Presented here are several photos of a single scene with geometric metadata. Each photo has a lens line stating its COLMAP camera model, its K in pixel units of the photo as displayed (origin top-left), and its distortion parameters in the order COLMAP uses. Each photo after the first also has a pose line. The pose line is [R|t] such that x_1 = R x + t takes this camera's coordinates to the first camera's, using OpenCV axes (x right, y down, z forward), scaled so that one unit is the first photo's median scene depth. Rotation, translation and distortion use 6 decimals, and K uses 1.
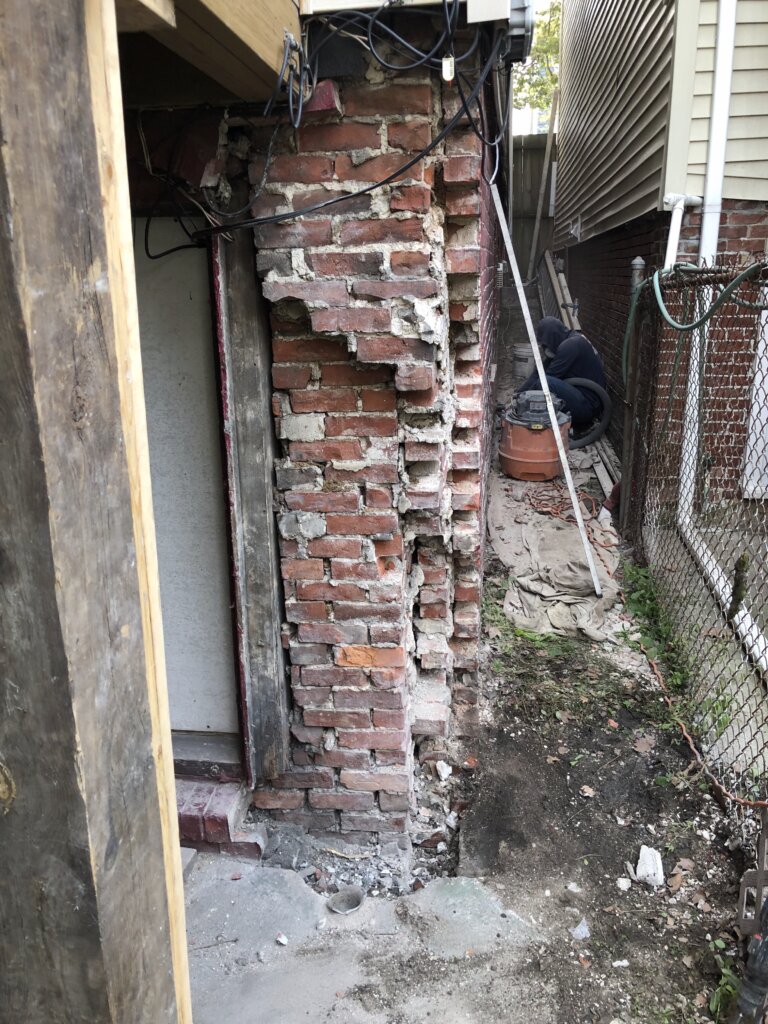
lens RADIAL K [[827.4, 0, 388.5], [0, 827.4, 506.9], [0, 0, 1]] dist [-0.002678, -0.000874]
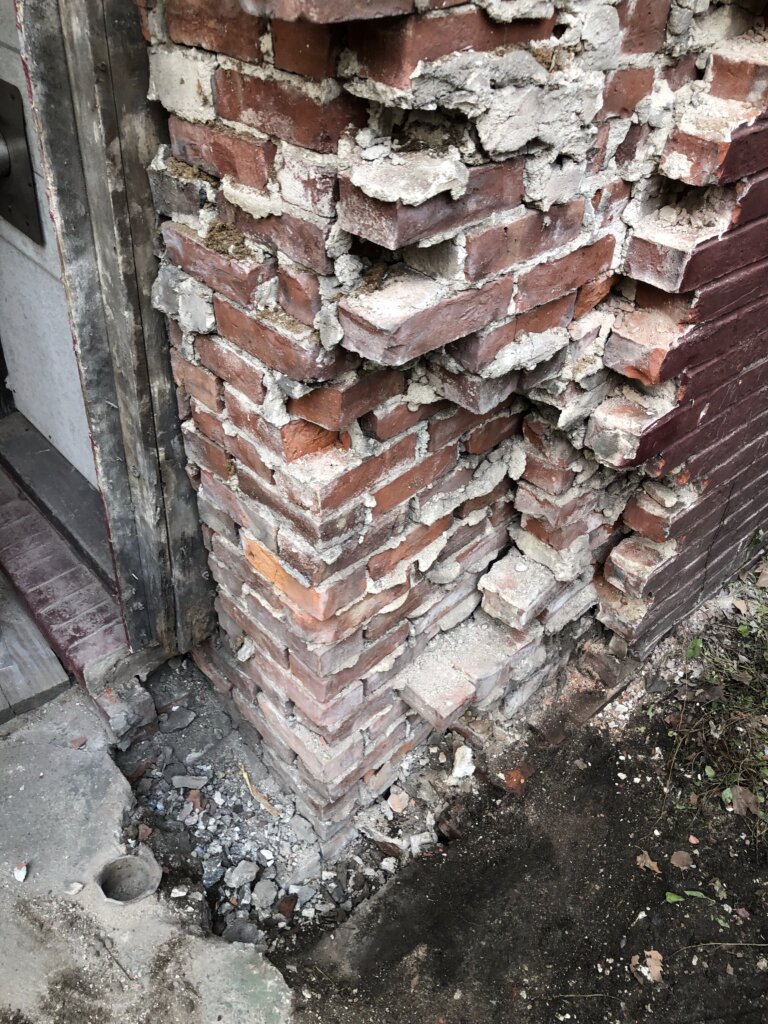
lens RADIAL K [[827.4, 0, 388.5], [0, 827.4, 506.9], [0, 0, 1]] dist [-0.002678, -0.000874]
pose [[0.754118, 0.448602, -0.479648, 0.261624], [-0.235952, 0.866654, 0.439587, -0.108304], [0.612889, -0.218326, 0.759408, 0.625129]]
